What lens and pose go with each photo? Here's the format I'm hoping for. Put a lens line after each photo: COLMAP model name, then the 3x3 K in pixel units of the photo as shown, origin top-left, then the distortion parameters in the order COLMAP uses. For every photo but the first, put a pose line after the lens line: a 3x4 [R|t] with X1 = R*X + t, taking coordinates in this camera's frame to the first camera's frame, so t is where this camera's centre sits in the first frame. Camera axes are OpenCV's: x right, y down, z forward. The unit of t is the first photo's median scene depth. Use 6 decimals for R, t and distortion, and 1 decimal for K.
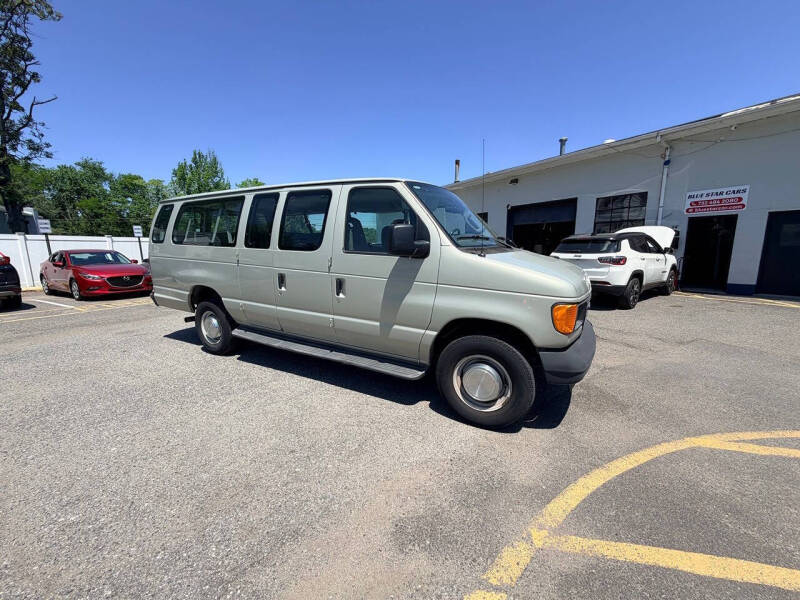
lens RADIAL K [[318.6, 0, 398.3], [0, 318.6, 300.5], [0, 0, 1]] dist [0.000813, 0.000054]
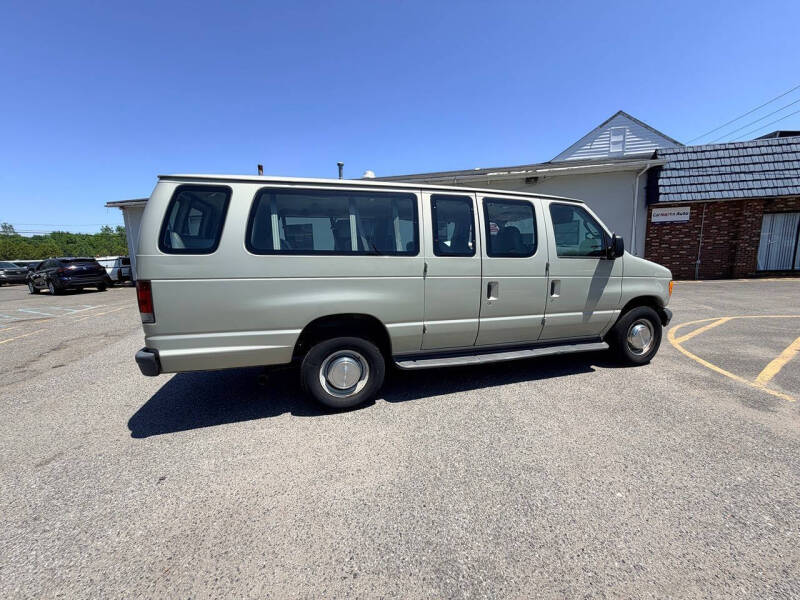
lens RADIAL K [[318.6, 0, 398.3], [0, 318.6, 300.5], [0, 0, 1]] dist [0.000813, 0.000054]
pose [[0.696875, -0.113030, 0.708230, -1.244370], [0.139494, 0.990006, 0.020742, -0.089071], [-0.703496, 0.084340, 0.705677, 0.530305]]
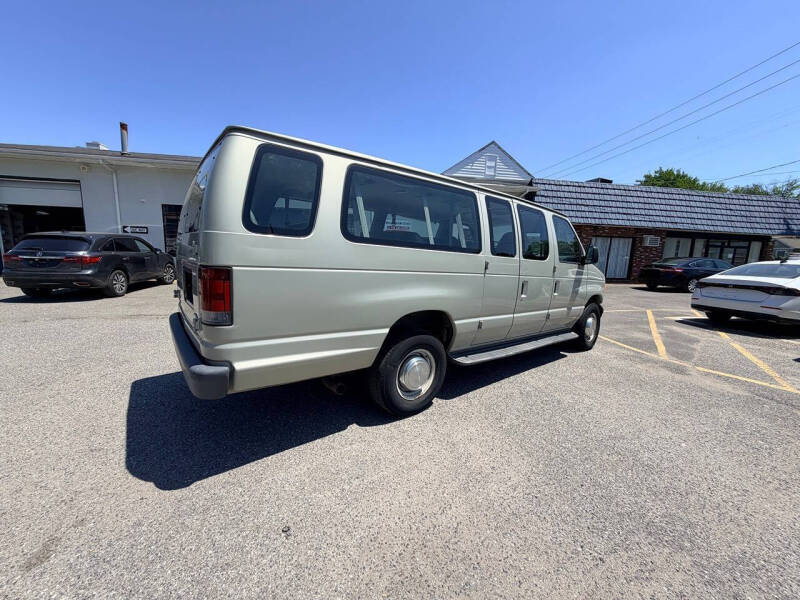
lens RADIAL K [[318.6, 0, 398.3], [0, 318.6, 300.5], [0, 0, 1]] dist [0.000813, 0.000054]
pose [[0.379900, -0.115464, 0.917793, -1.506736], [0.117724, 0.990146, 0.075837, -0.150598], [-0.917506, 0.079235, 0.389750, 0.977668]]
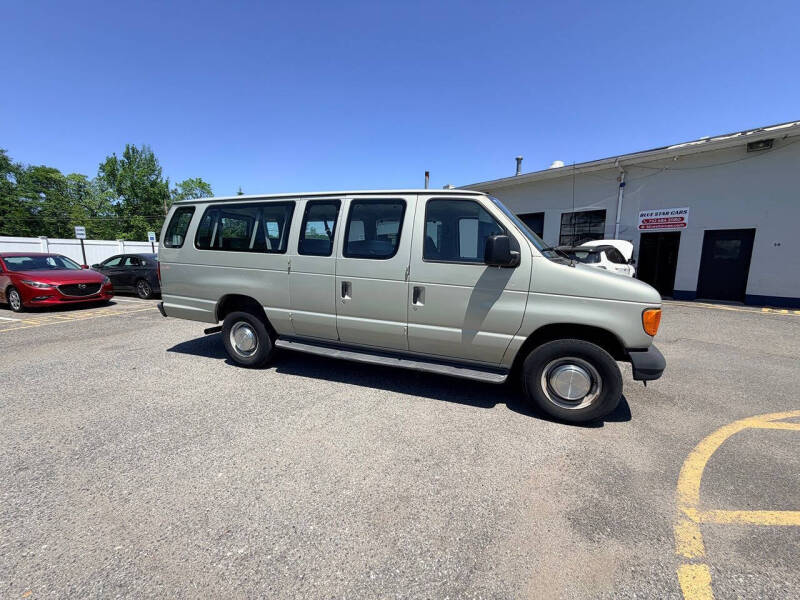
lens RADIAL K [[319.1, 0, 398.7], [0, 319.1, 300.1], [0, 0, 1]] dist [0.000801, 0.000077]
pose [[0.988240, -0.007287, 0.152738, -0.357991], [0.011045, 0.999656, -0.023772, -0.002687], [-0.152513, 0.025179, 0.987981, 0.006760]]
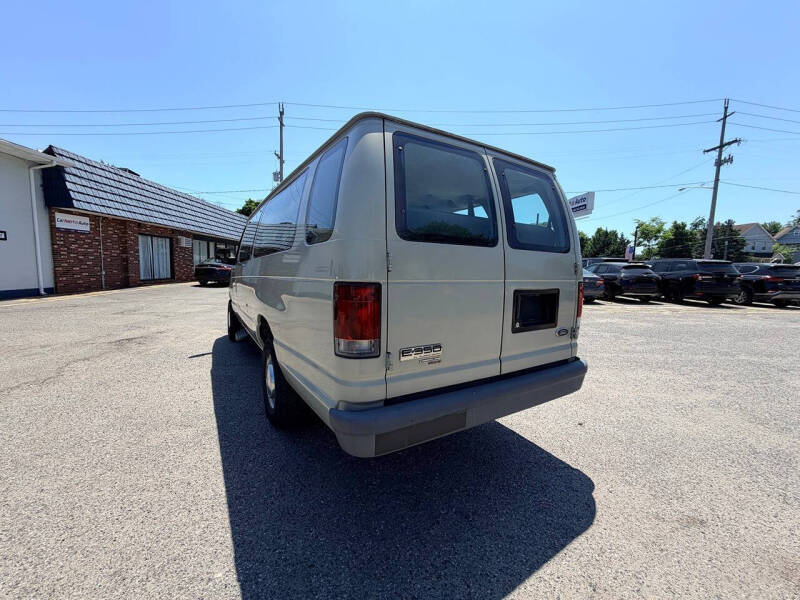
lens RADIAL K [[318.6, 0, 398.3], [0, 318.6, 300.5], [0, 0, 1]] dist [0.000813, 0.000054]
pose [[-0.878126, -0.063879, 0.474146, -1.116693], [0.061622, 0.967690, 0.244496, -0.360027], [-0.474444, 0.243917, -0.845817, 2.255793]]
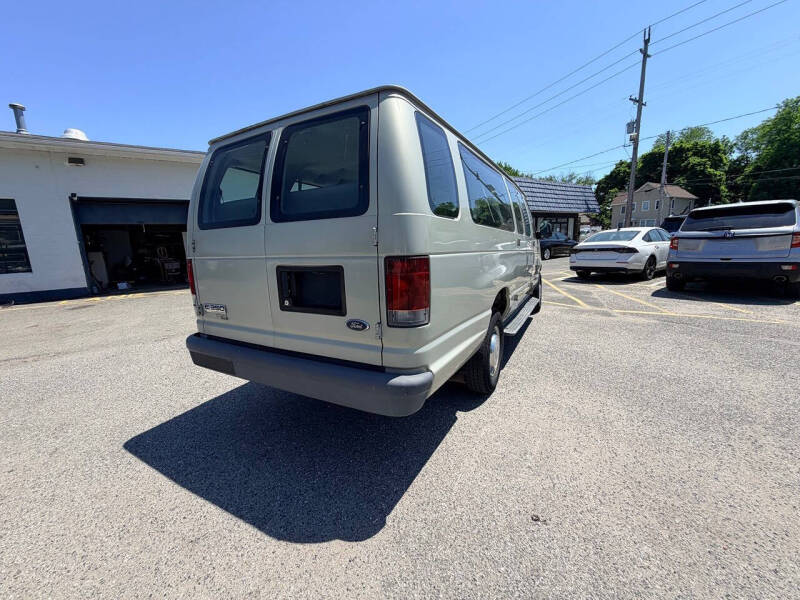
lens RADIAL K [[318.6, 0, 398.3], [0, 318.6, 300.5], [0, 0, 1]] dist [0.000813, 0.000054]
pose [[-0.009289, -0.168963, 0.985579, -1.576215], [0.205101, 0.964344, 0.167256, -0.220816], [-0.978697, 0.203697, 0.025697, 1.479096]]
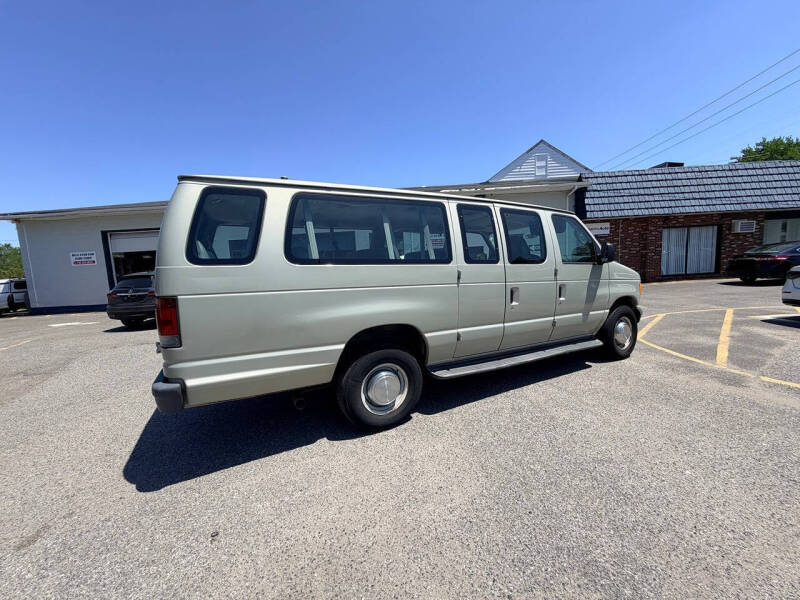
lens RADIAL K [[318.6, 0, 398.3], [0, 318.6, 300.5], [0, 0, 1]] dist [0.000813, 0.000054]
pose [[0.547272, -0.104560, 0.830398, -1.395423], [0.182764, 0.983151, 0.003344, -0.114481], [-0.816756, 0.149937, 0.557161, 0.747422]]
